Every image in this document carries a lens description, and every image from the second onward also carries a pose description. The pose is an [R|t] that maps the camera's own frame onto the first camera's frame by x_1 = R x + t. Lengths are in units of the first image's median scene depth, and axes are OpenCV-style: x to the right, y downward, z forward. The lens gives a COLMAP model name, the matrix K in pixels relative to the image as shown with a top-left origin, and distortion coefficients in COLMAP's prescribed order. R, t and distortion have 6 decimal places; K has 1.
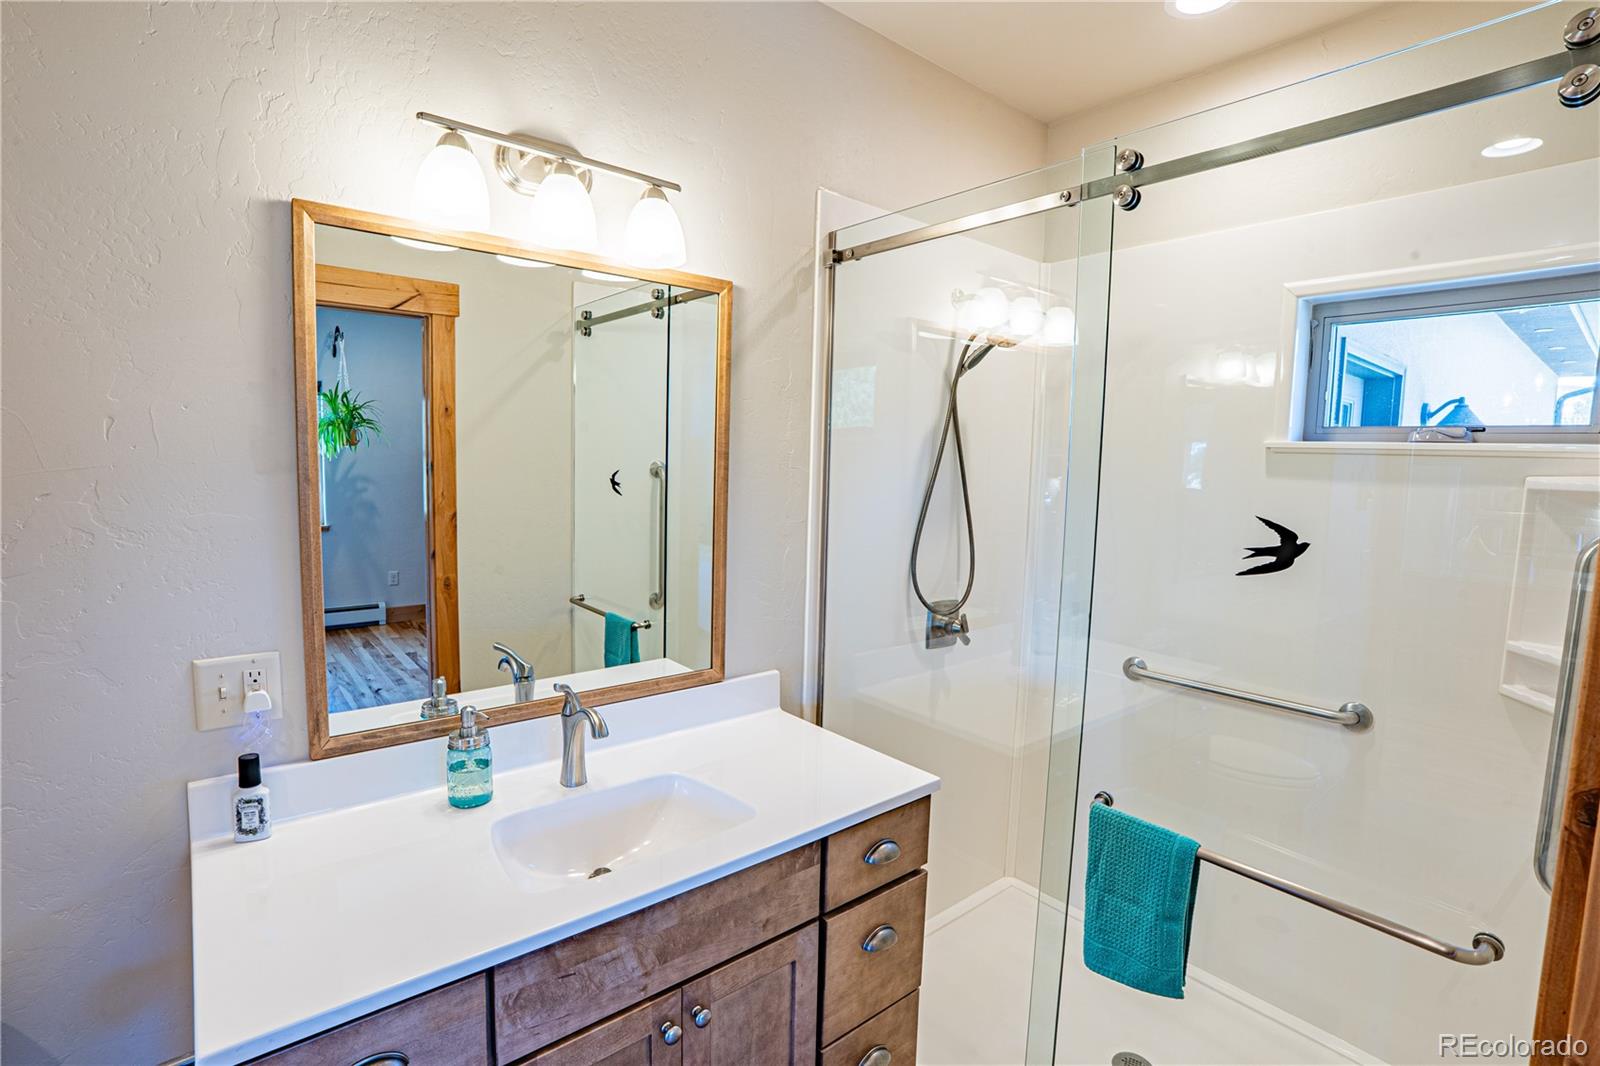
lens RADIAL K [[747.4, 0, 800.4], [0, 747.4, 534.6], [0, 0, 1]] dist [-0.063244, 0.020648]
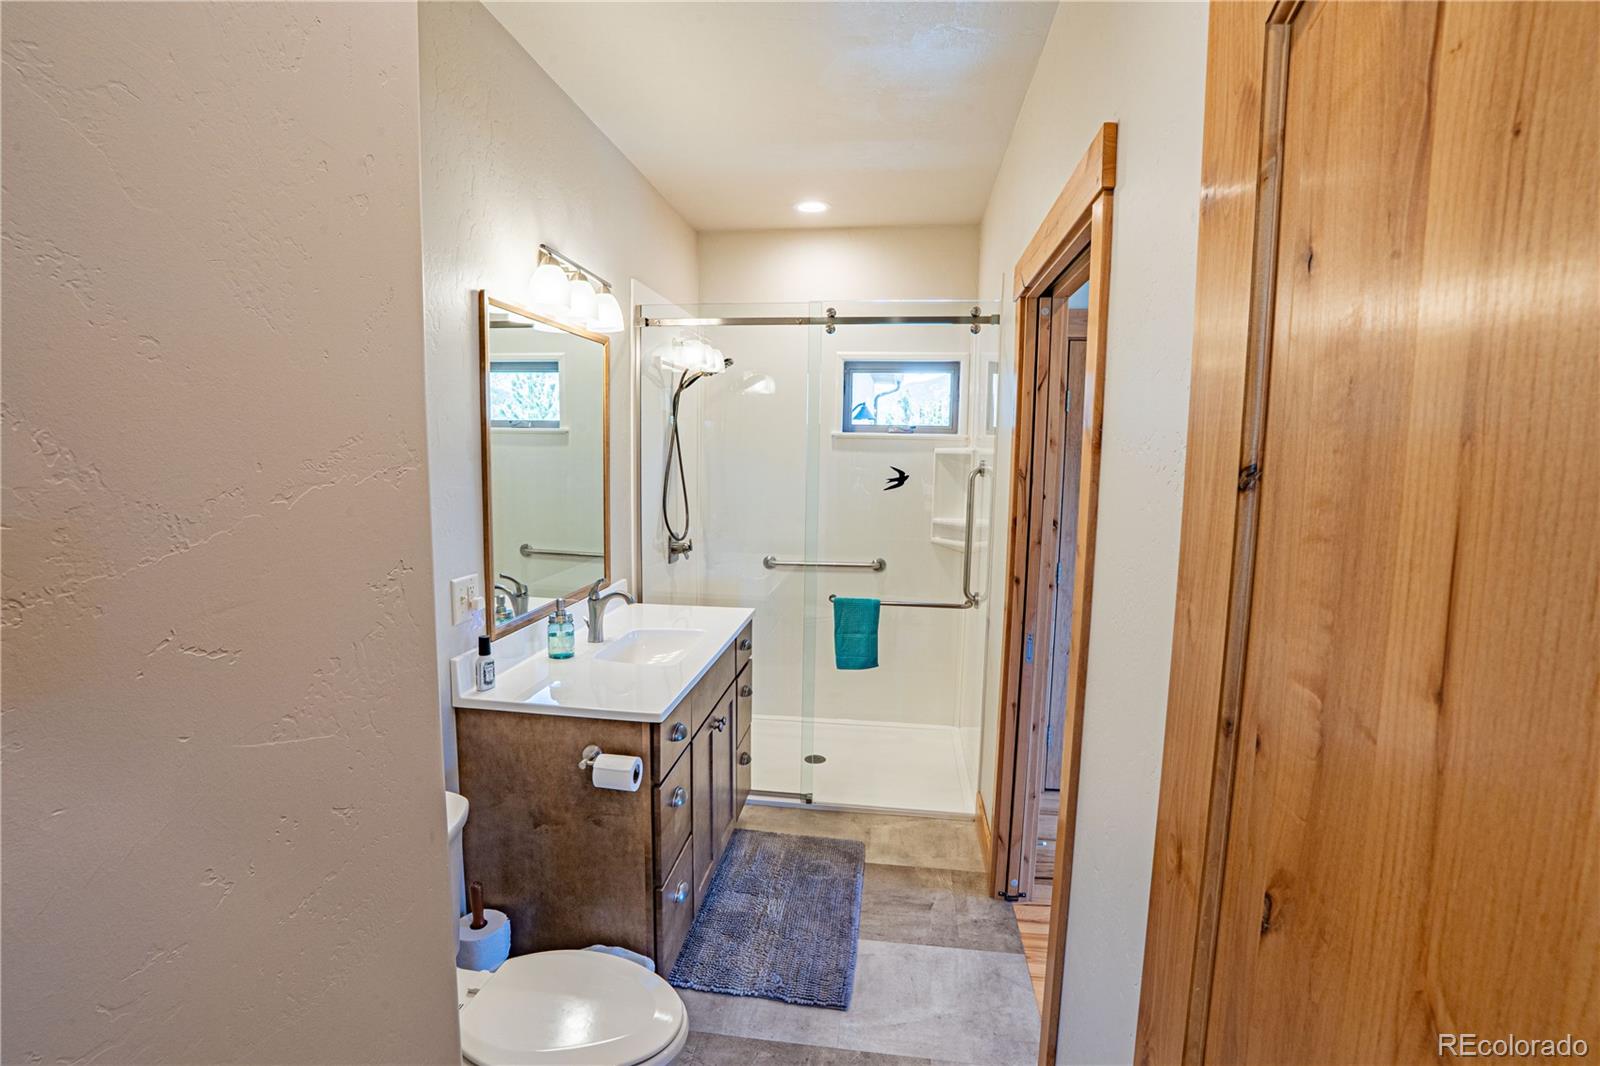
lens RADIAL K [[747.4, 0, 796.3], [0, 747.4, 529.6], [0, 0, 1]] dist [-0.063244, 0.020648]
pose [[0.736211, -0.087579, 0.671061, -1.158878], [0.071246, 0.996111, 0.051838, 0.030242], [-0.672991, 0.009646, 0.739588, -0.593710]]
